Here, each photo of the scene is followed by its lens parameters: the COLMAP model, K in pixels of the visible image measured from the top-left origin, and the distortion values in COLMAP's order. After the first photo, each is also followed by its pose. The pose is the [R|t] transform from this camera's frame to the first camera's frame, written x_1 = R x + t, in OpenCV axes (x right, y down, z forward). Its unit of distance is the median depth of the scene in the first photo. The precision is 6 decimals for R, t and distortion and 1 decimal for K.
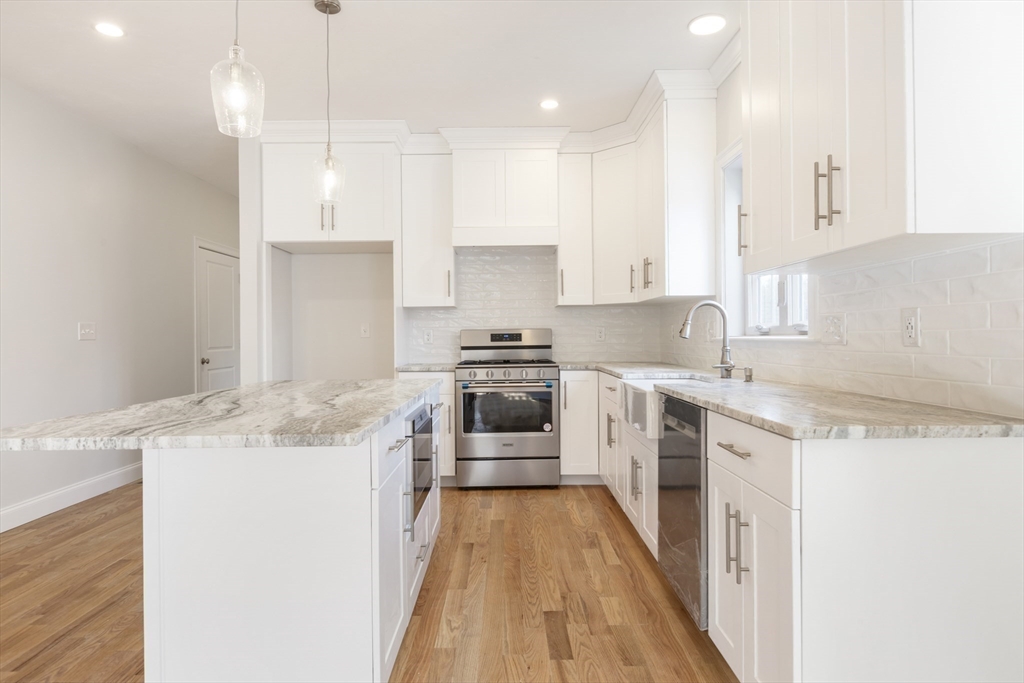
lens RADIAL K [[597.7, 0, 513.3], [0, 597.7, 335.2], [0, 0, 1]] dist [0.000542, -0.002475]
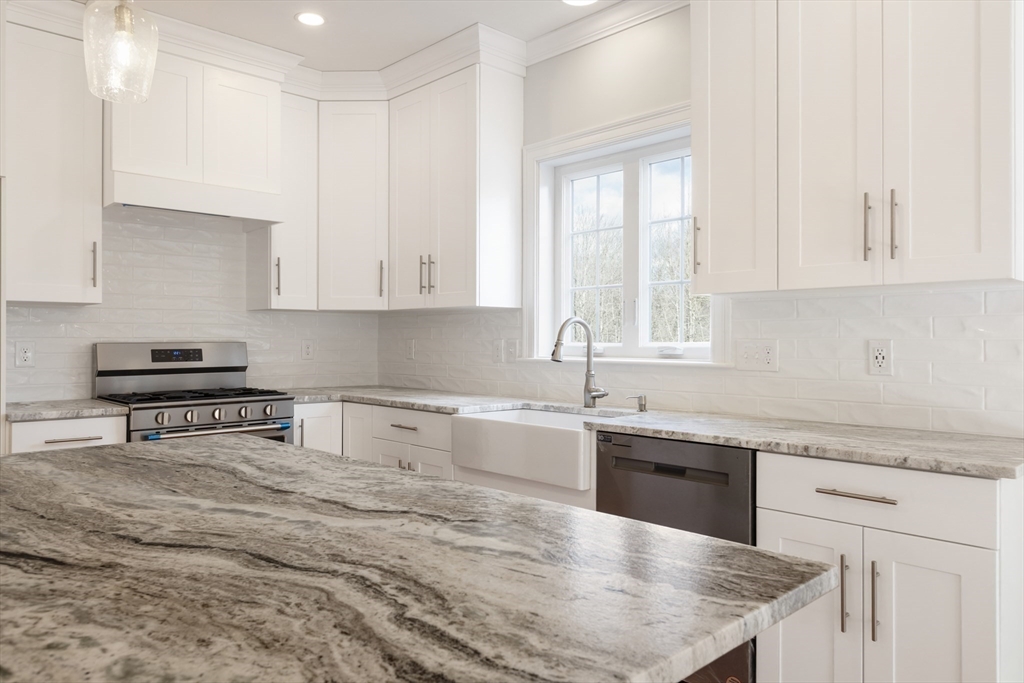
lens RADIAL K [[711.4, 0, 518.6], [0, 711.4, 335.8], [0, 0, 1]] dist [0.001940, -0.006031]
pose [[0.727736, 0.014226, 0.685710, -0.324384], [-0.010021, 0.999899, -0.010110, -0.015437], [-0.685785, 0.000486, 0.727804, 0.241511]]
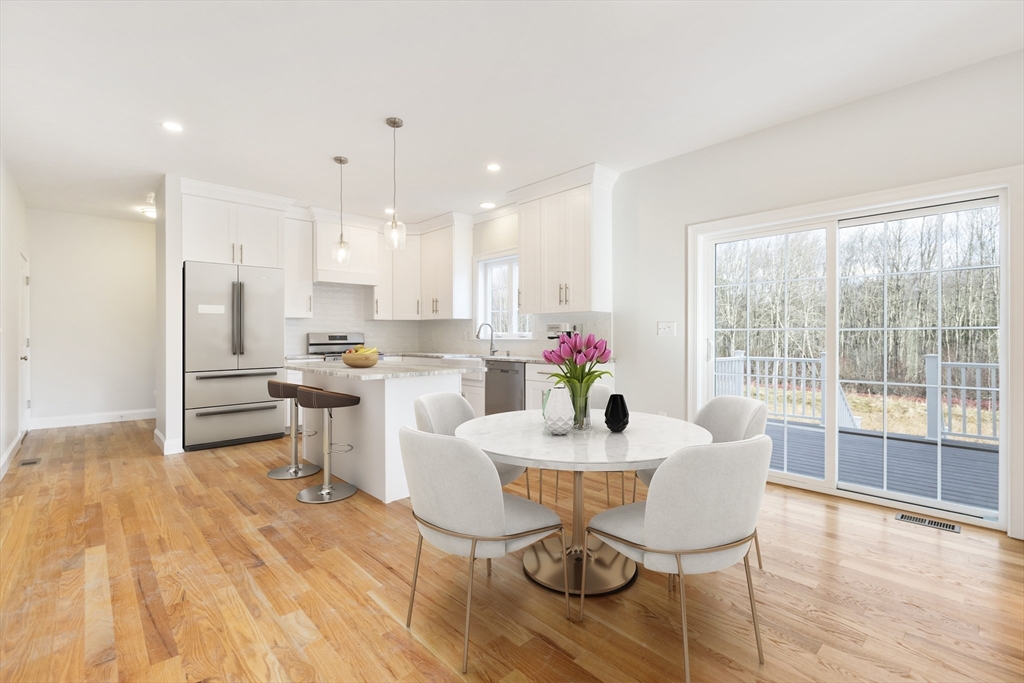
lens RADIAL K [[459.9, 0, 511.7], [0, 459.9, 339.2], [0, 0, 1]] dist [0.002135, -0.000099]
pose [[0.741532, 0.004430, 0.670903, -0.610586], [-0.006701, 0.999977, 0.000803, 0.003865], [-0.670884, -0.005091, 0.741545, -0.302877]]
